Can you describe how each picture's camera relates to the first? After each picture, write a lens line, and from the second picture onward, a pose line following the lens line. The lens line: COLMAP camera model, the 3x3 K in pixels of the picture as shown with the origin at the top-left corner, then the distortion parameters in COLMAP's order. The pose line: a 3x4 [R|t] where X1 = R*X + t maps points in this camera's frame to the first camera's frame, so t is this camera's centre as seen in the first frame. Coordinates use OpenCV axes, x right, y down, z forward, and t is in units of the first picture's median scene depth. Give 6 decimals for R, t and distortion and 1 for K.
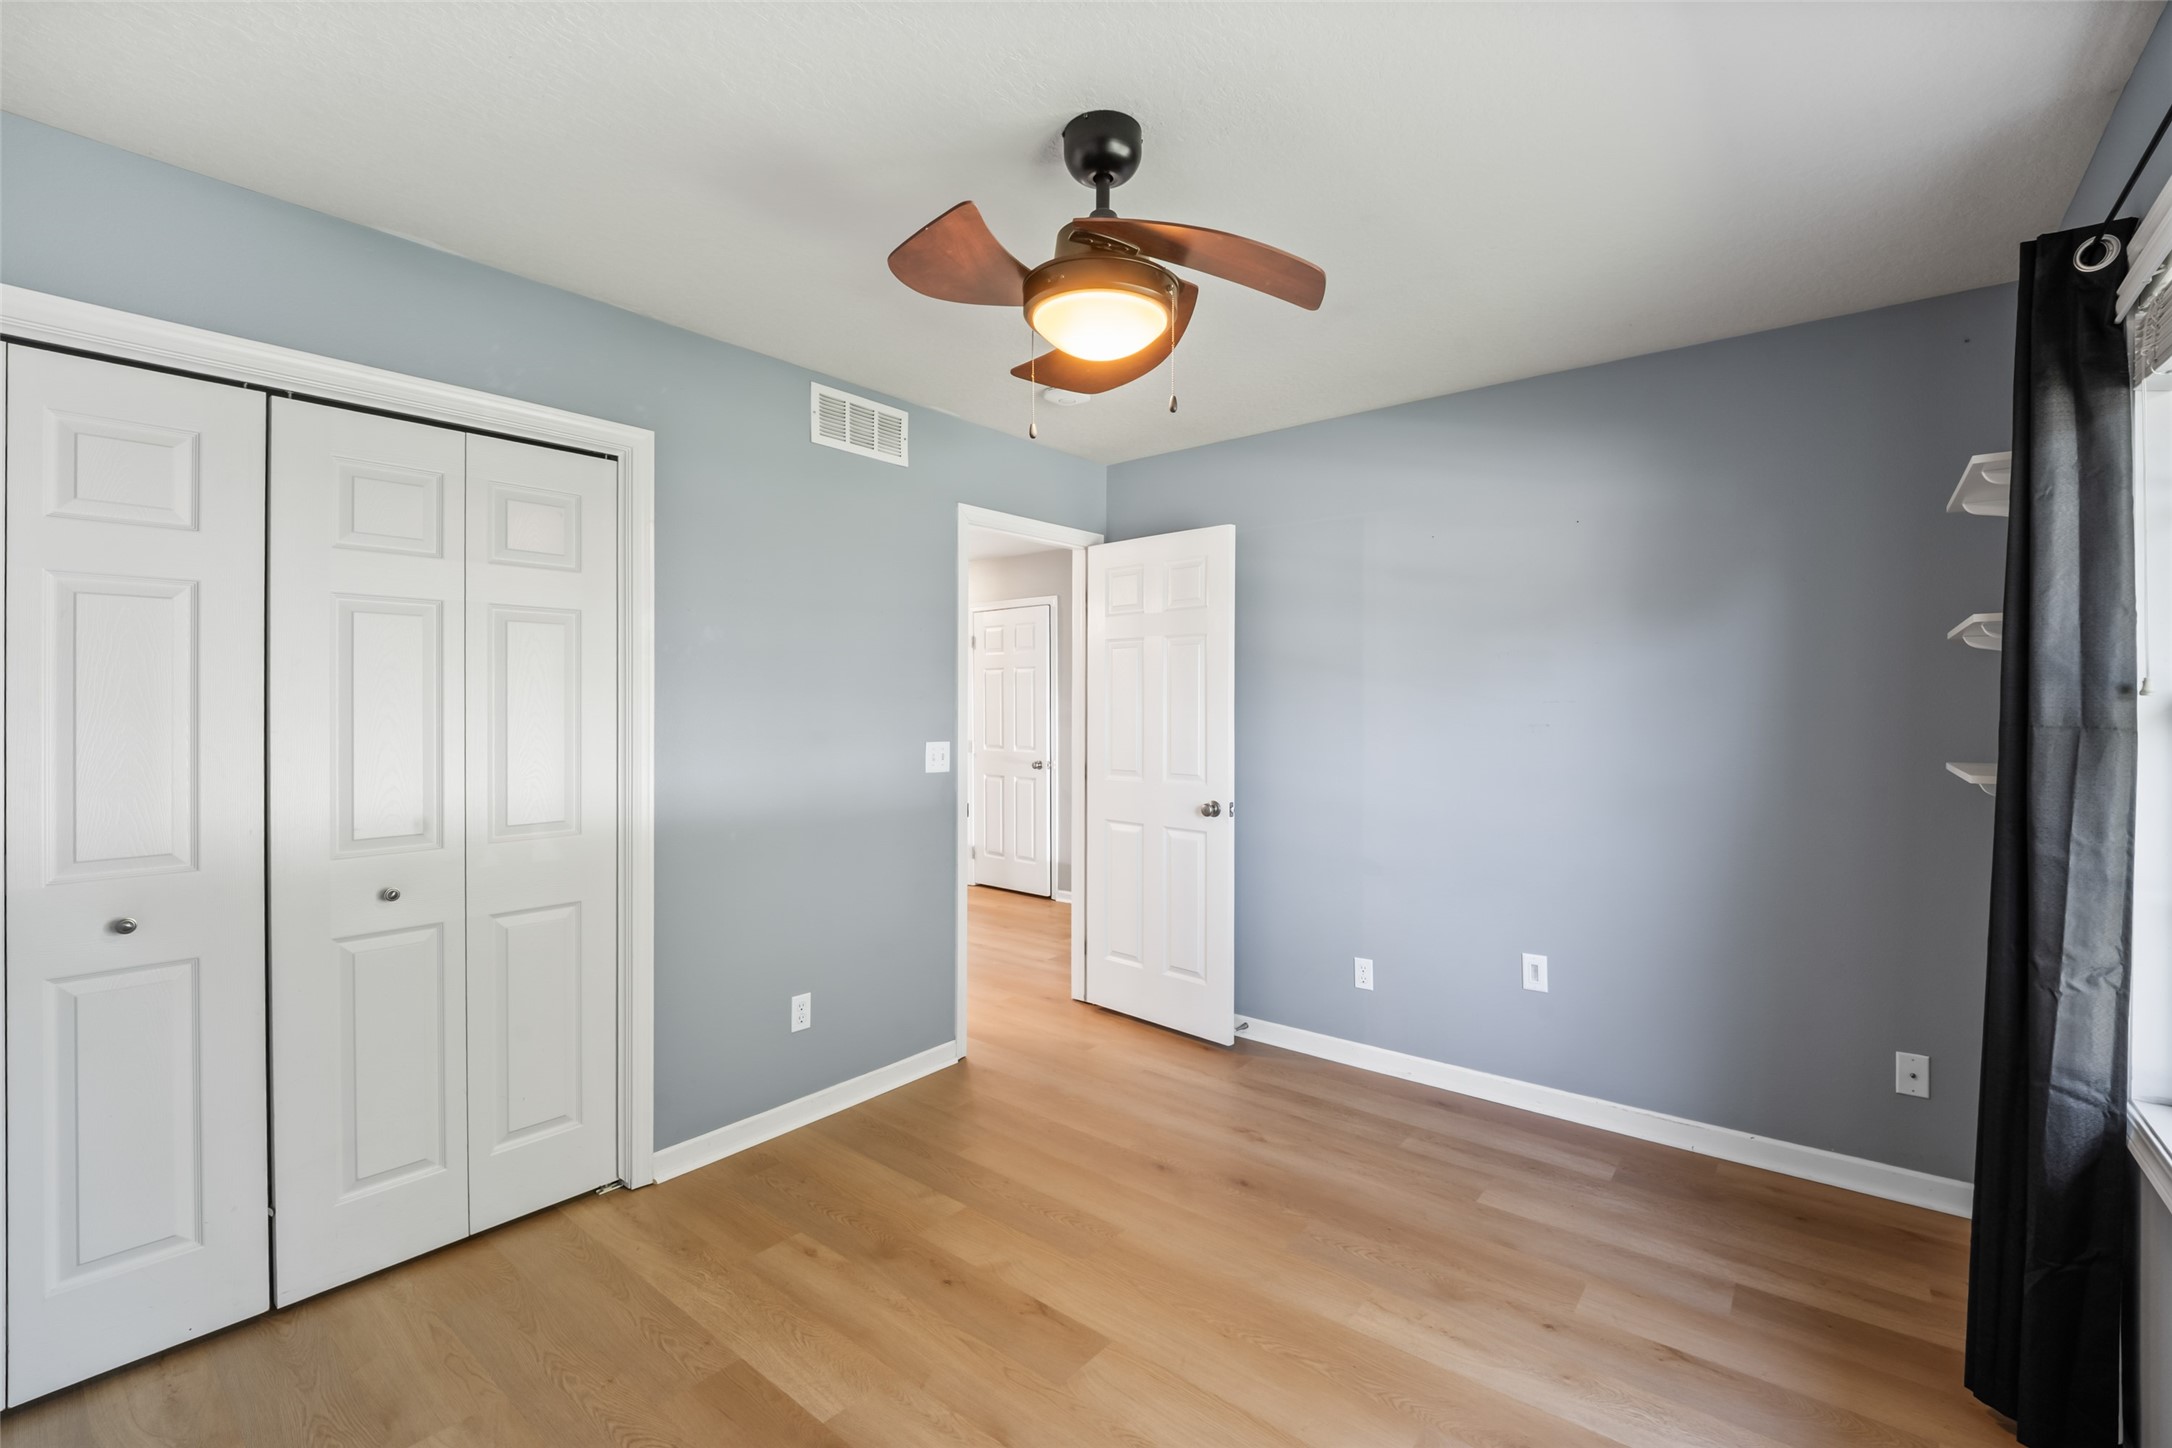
lens RADIAL K [[926.2, 0, 1087.1], [0, 926.2, 717.0], [0, 0, 1]] dist [0.008080, -0.006356]
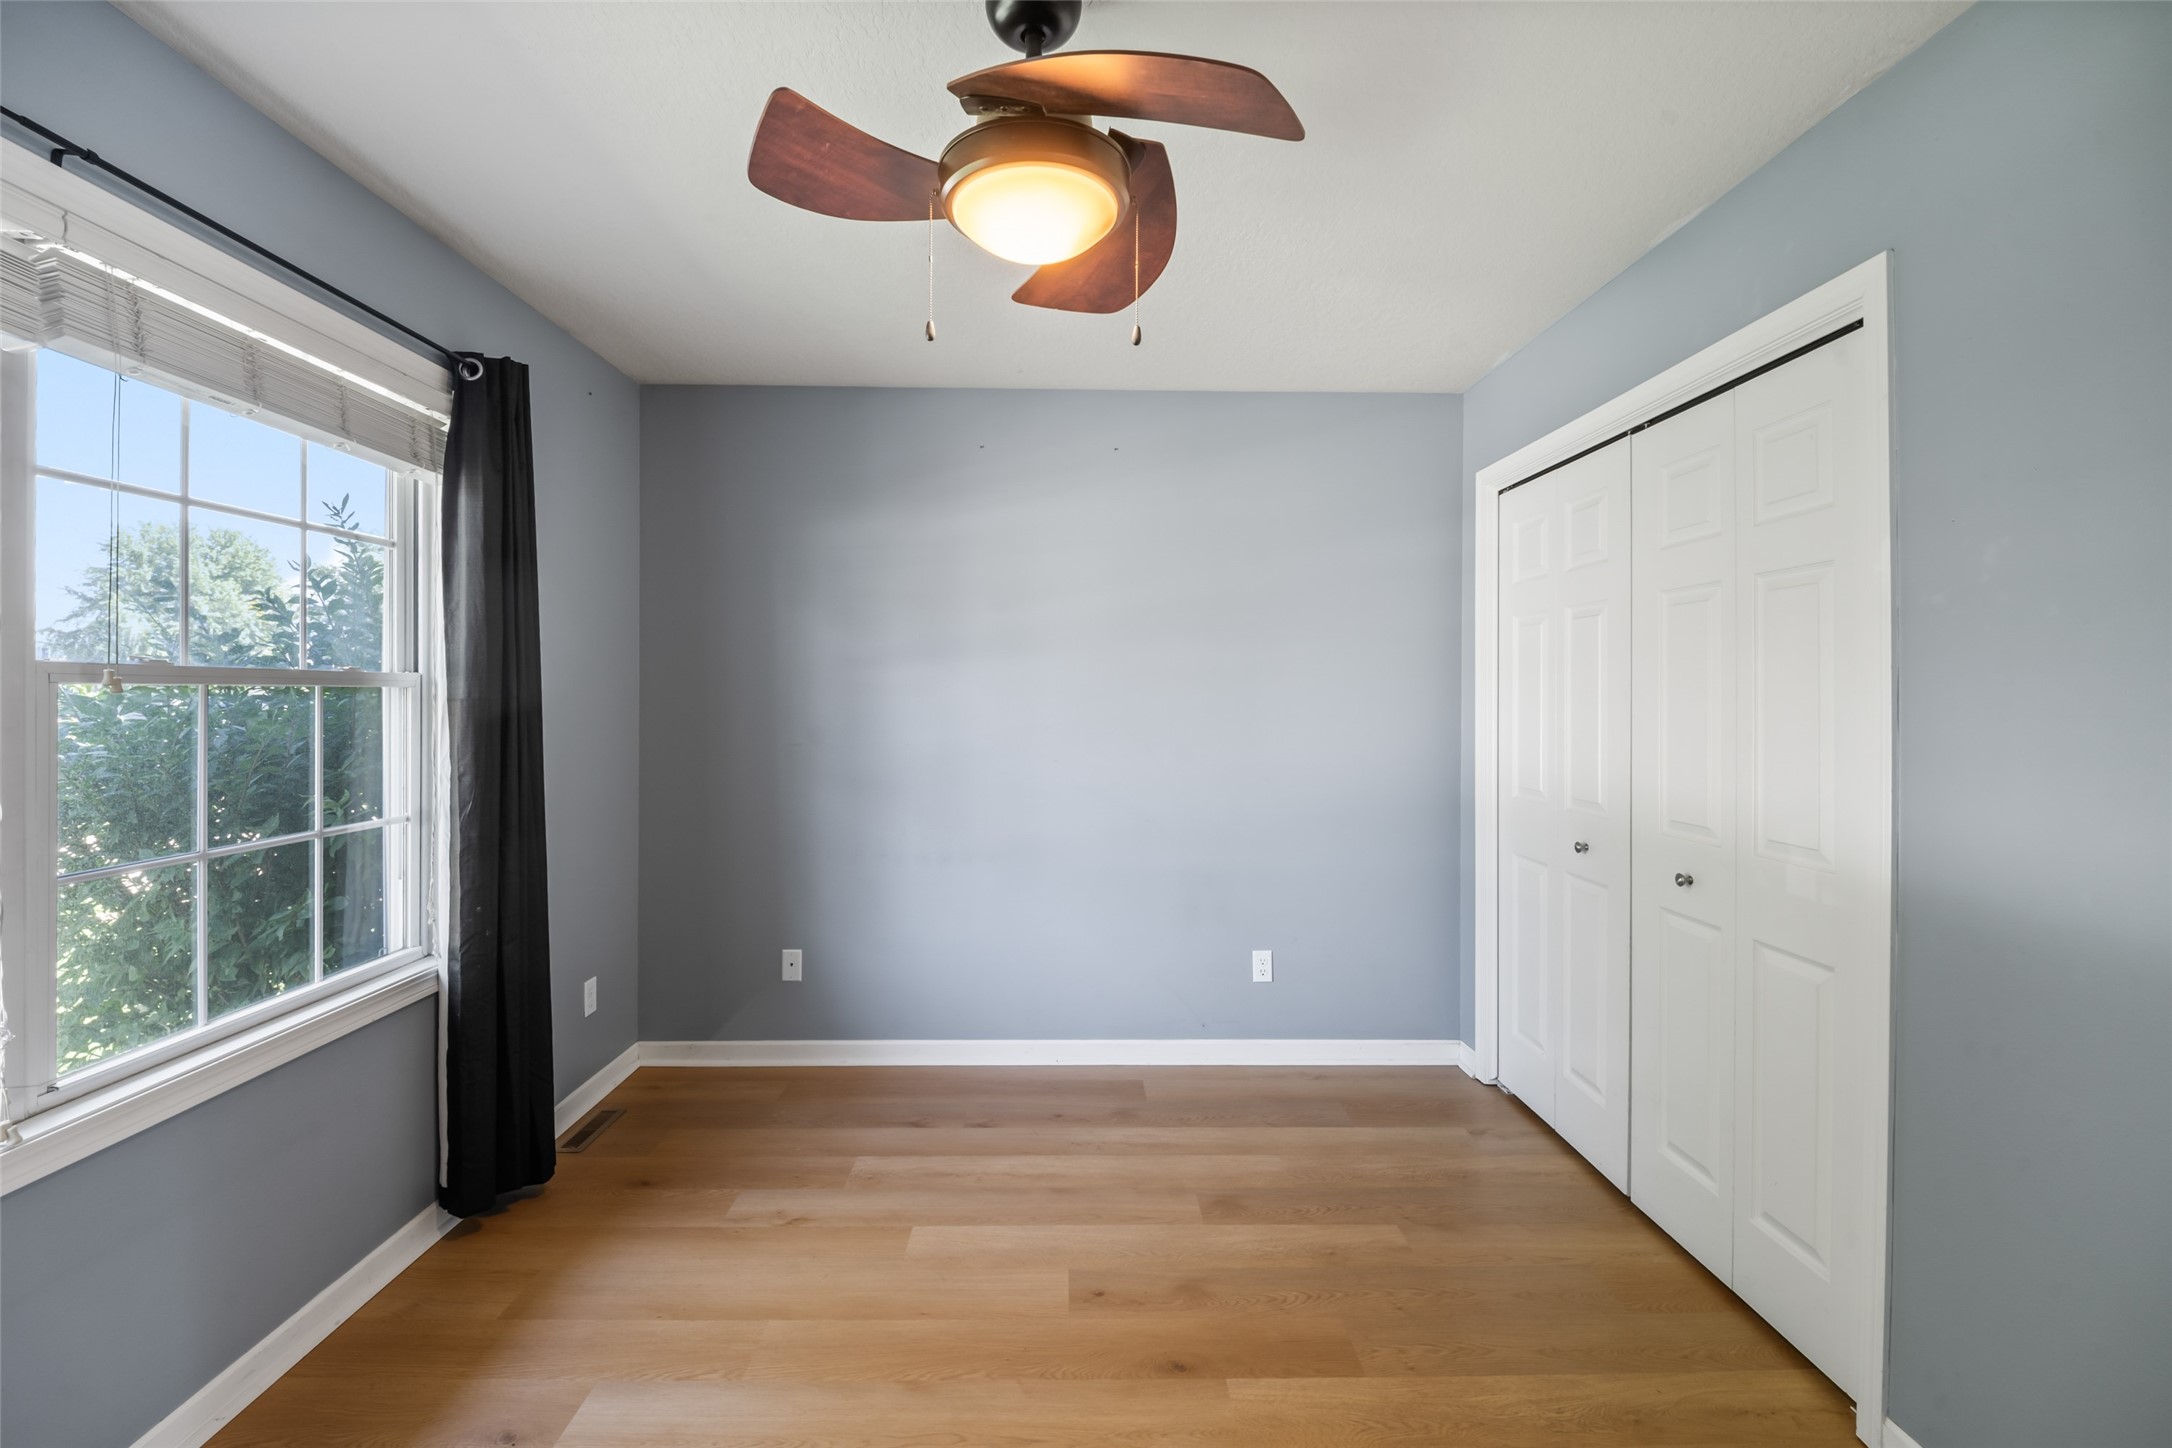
lens RADIAL K [[926.2, 0, 1082.4], [0, 926.2, 704.0], [0, 0, 1]] dist [0.008080, -0.006356]
pose [[-0.768448, 0.006880, -0.639875, 0.446183], [0.002944, 0.999970, 0.007216, -0.015429], [0.639905, 0.003662, -0.768445, 1.481613]]
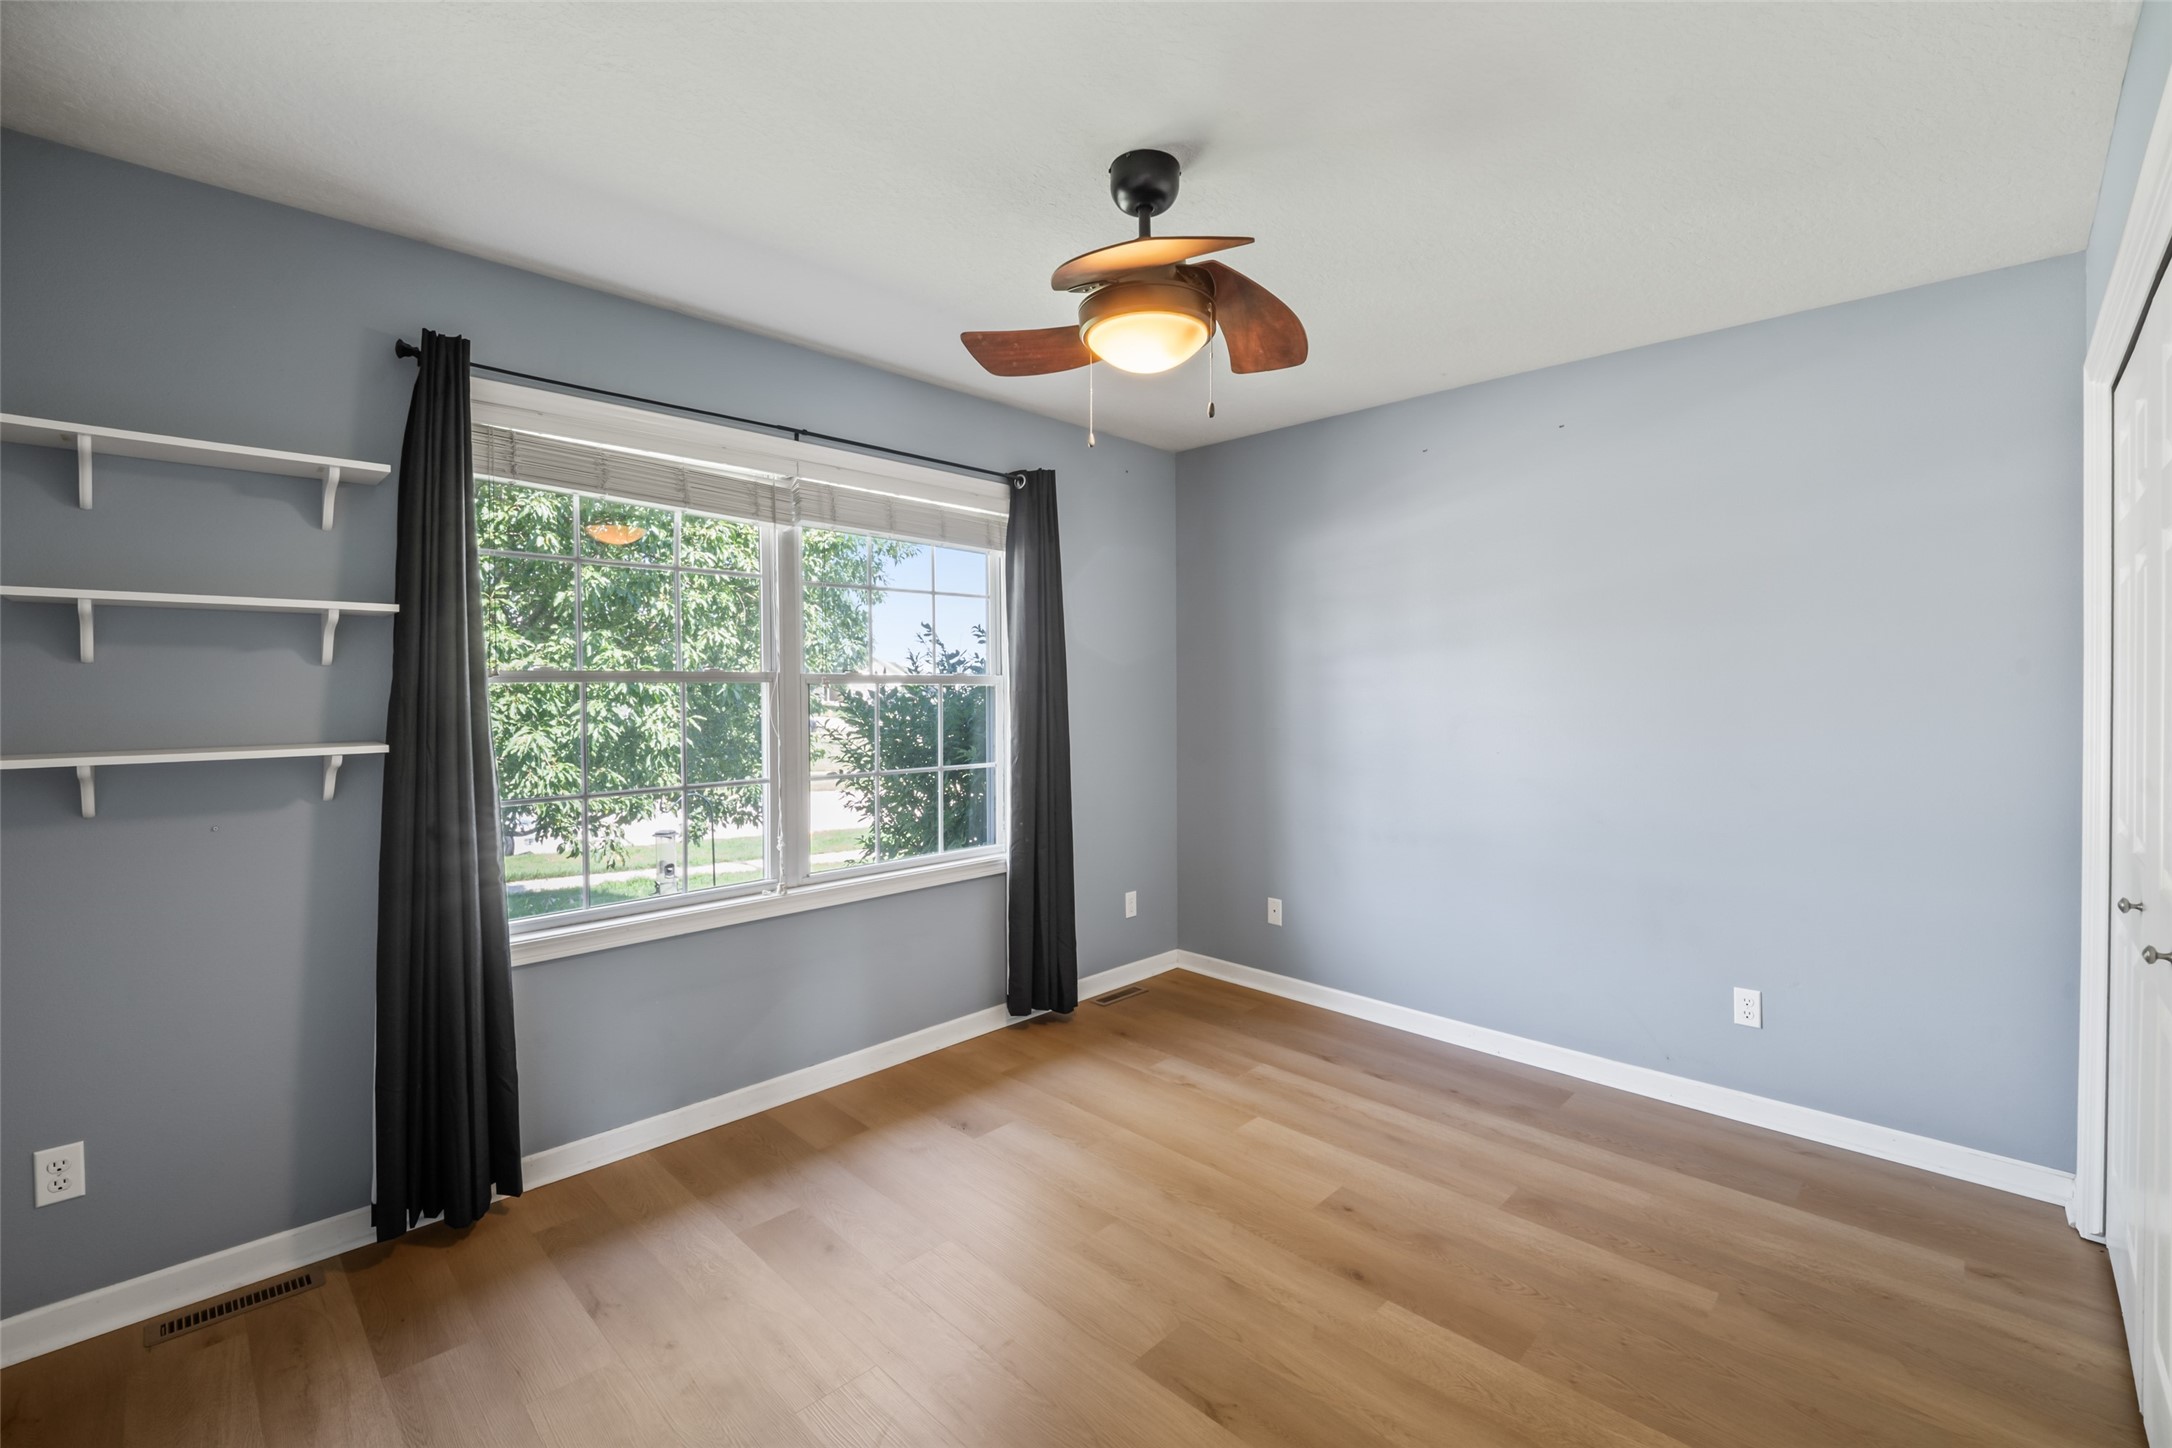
lens RADIAL K [[926.2, 0, 1104.9], [0, 926.2, 710.5], [0, 0, 1]] dist [0.008080, -0.006356]
pose [[-0.996282, 0.001223, 0.086139, -0.026876], [0.002608, 0.999869, 0.015969, -0.005303], [-0.086109, 0.016134, -0.996155, 1.901756]]
